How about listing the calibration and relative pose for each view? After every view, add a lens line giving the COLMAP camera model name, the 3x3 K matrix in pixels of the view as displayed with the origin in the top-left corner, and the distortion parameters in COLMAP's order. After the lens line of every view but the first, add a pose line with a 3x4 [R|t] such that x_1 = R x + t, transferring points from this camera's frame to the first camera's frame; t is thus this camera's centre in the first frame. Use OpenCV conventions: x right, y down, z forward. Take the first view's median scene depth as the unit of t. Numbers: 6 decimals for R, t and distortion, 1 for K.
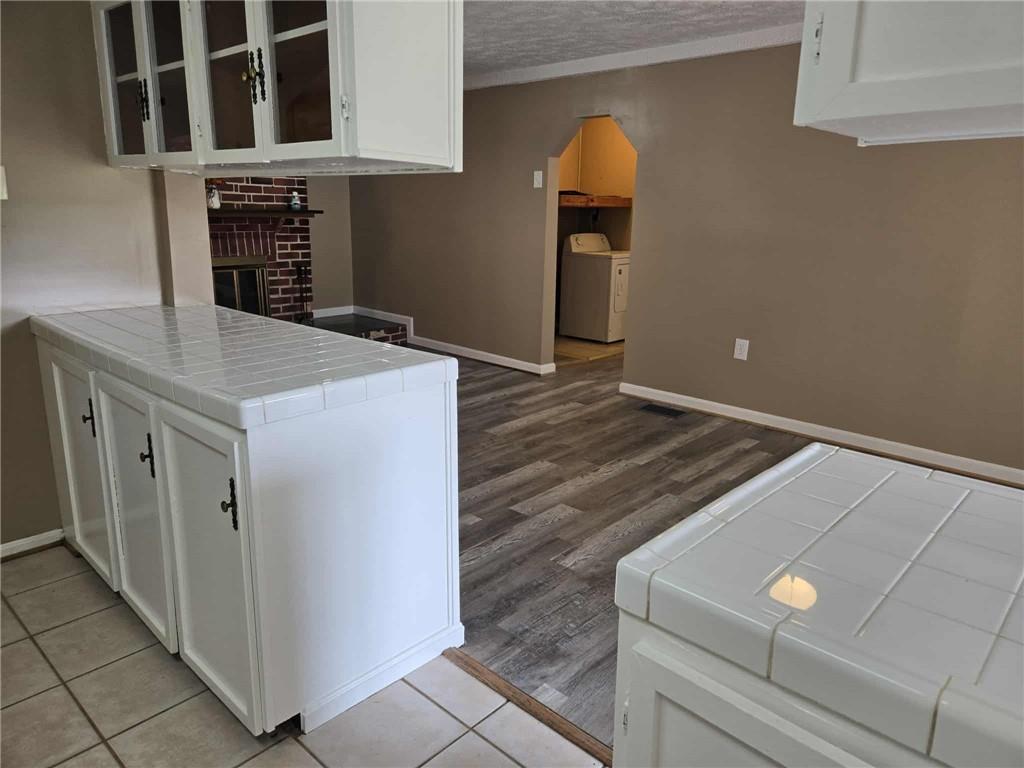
lens RADIAL K [[687.2, 0, 508.5], [0, 687.2, 378.6], [0, 0, 1]] dist [0.069108, -0.054523]
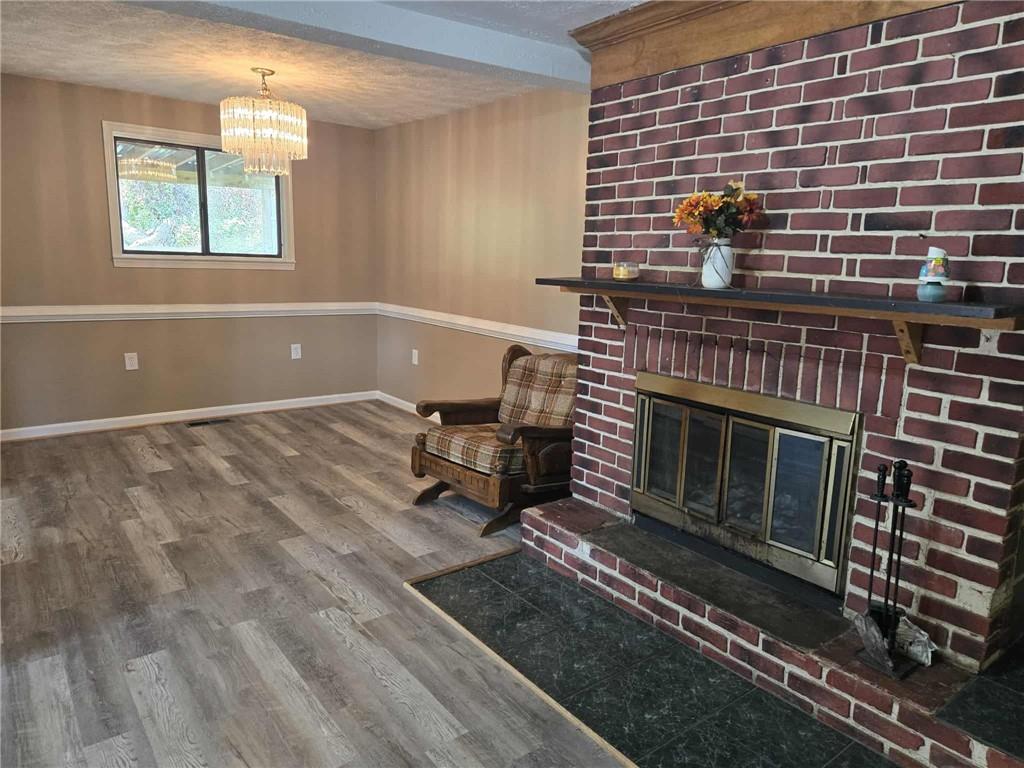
lens RADIAL K [[687.2, 0, 513.2], [0, 687.2, 384.4], [0, 0, 1]] dist [0.069108, -0.054523]
pose [[-0.149338, 0.152775, -0.976912, 0.051775], [-0.291320, 0.937340, 0.191120, -0.214856], [0.944897, 0.313135, -0.095474, 0.869272]]
